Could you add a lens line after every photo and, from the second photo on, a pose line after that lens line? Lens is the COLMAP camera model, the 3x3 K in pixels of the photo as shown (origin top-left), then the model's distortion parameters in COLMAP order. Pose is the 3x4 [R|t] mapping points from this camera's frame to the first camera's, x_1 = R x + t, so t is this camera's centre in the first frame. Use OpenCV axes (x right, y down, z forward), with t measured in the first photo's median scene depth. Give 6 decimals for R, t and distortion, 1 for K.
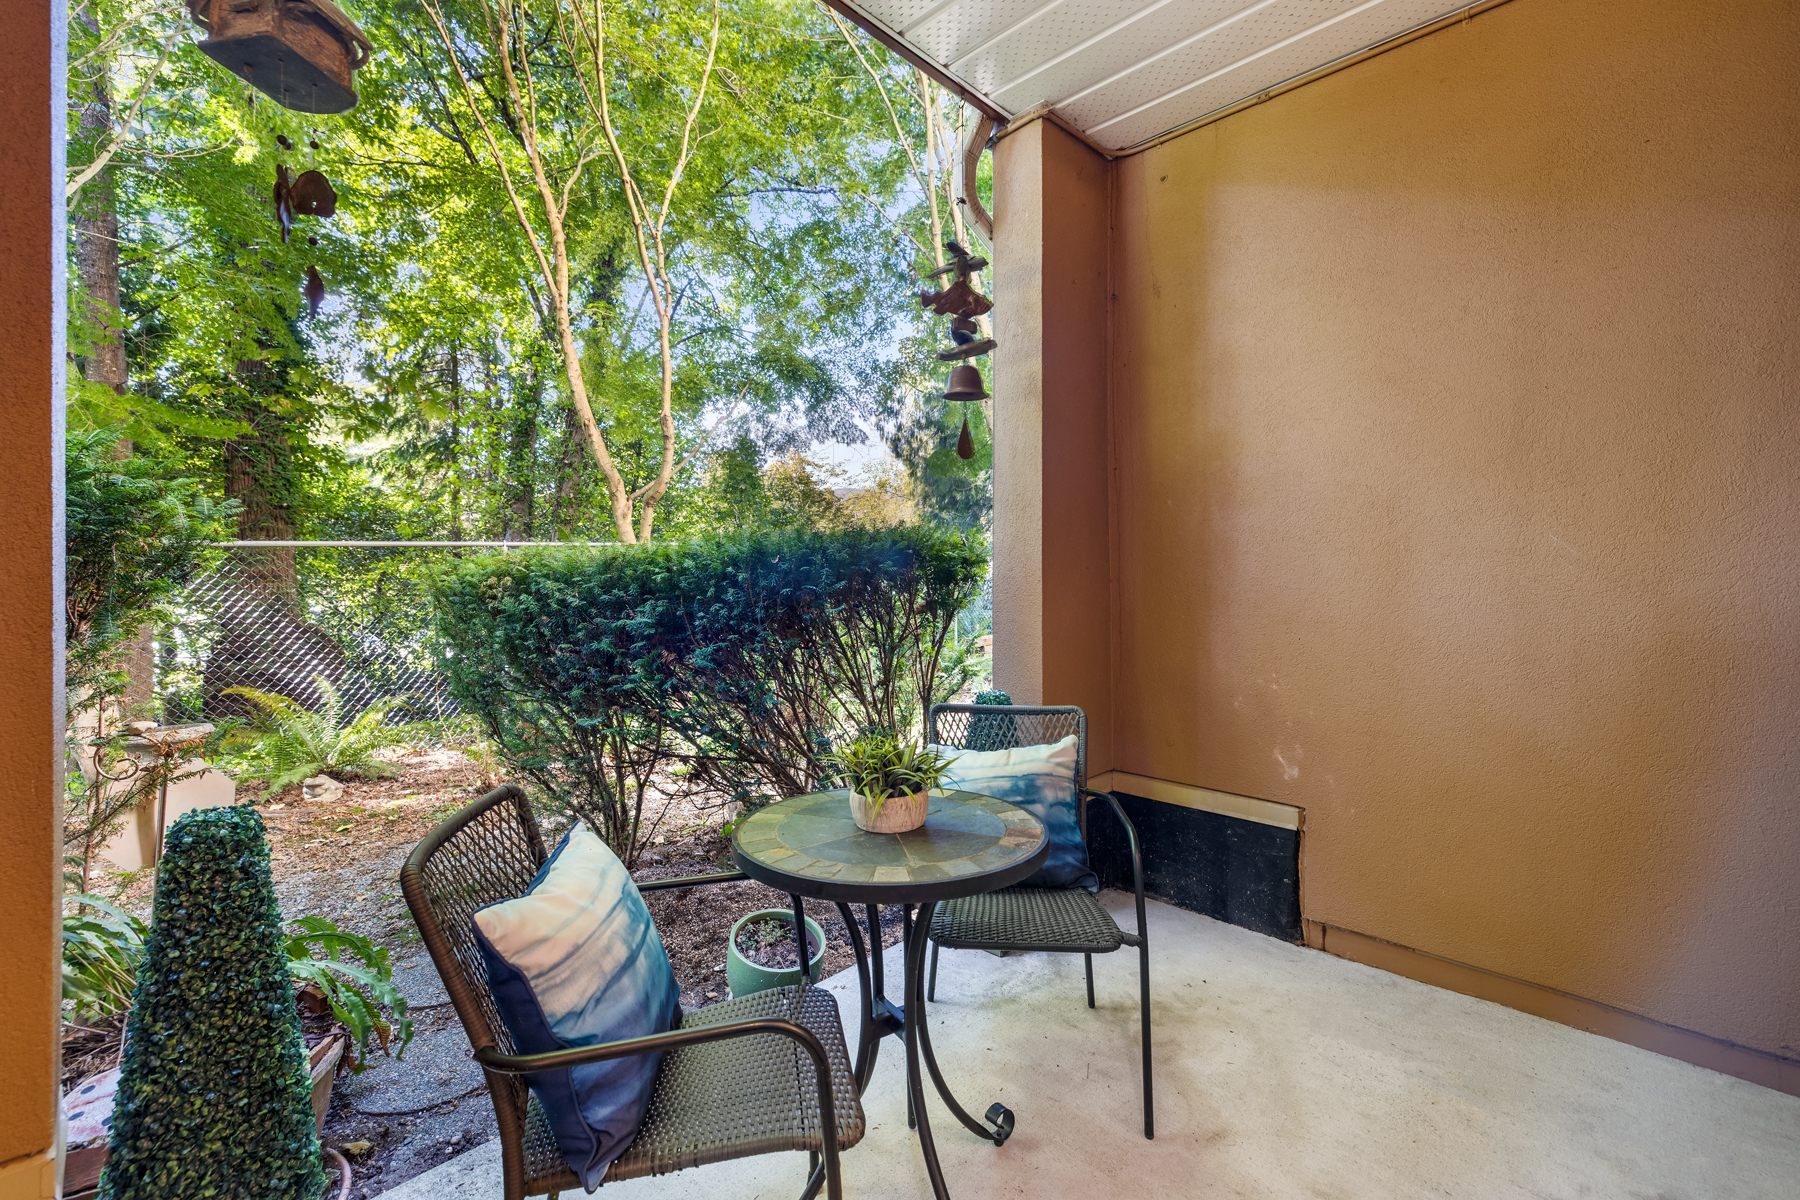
lens RADIAL K [[741.1, 0, 909.9], [0, 741.1, 588.4], [0, 0, 1]] dist [0.000301, 0.000054]
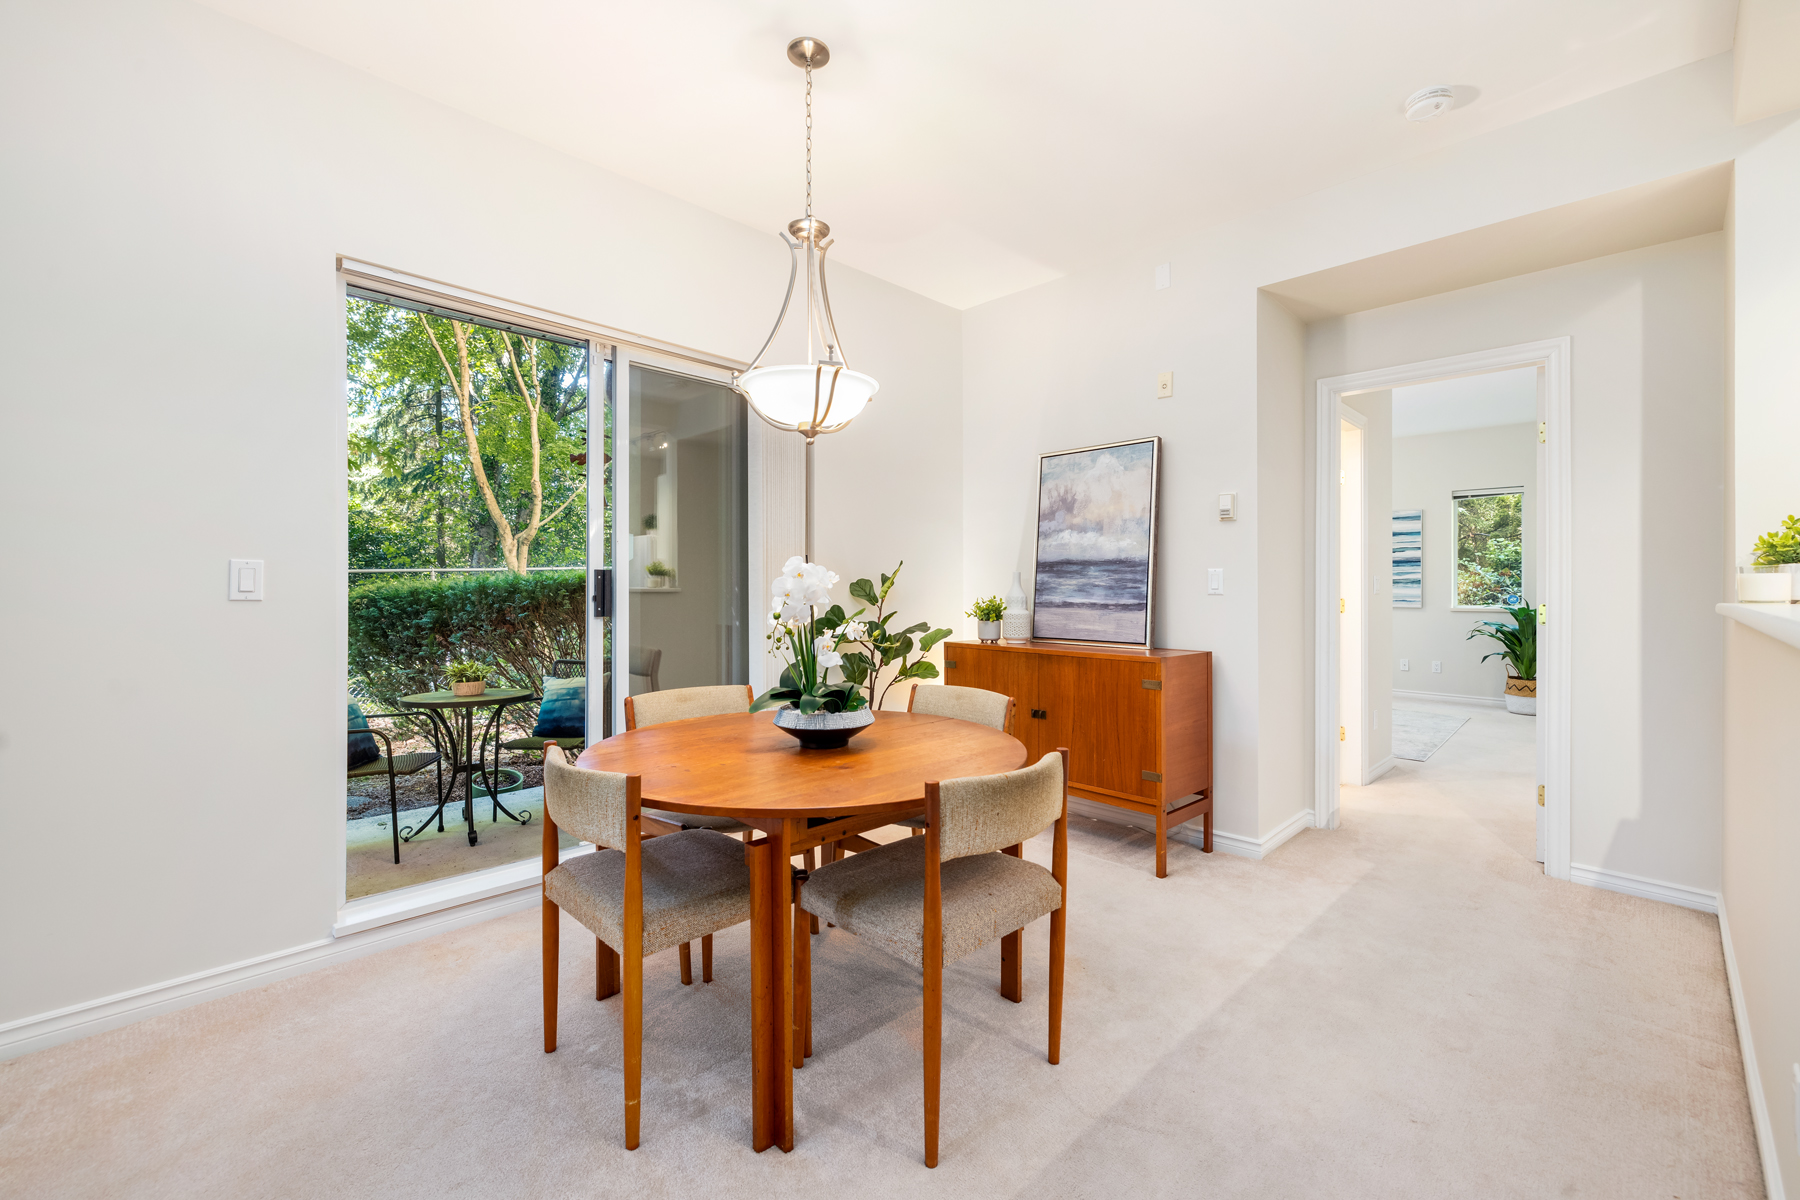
lens RADIAL K [[753.9, 0, 903.5], [0, 753.9, 584.8], [0, 0, 1]] dist [-0.001349, 0.000230]
pose [[0.999793, -0.007669, -0.018865, 0.137574], [0.007320, 0.999803, -0.018468, -0.000887], [0.019003, 0.018326, 0.999651, -0.145286]]
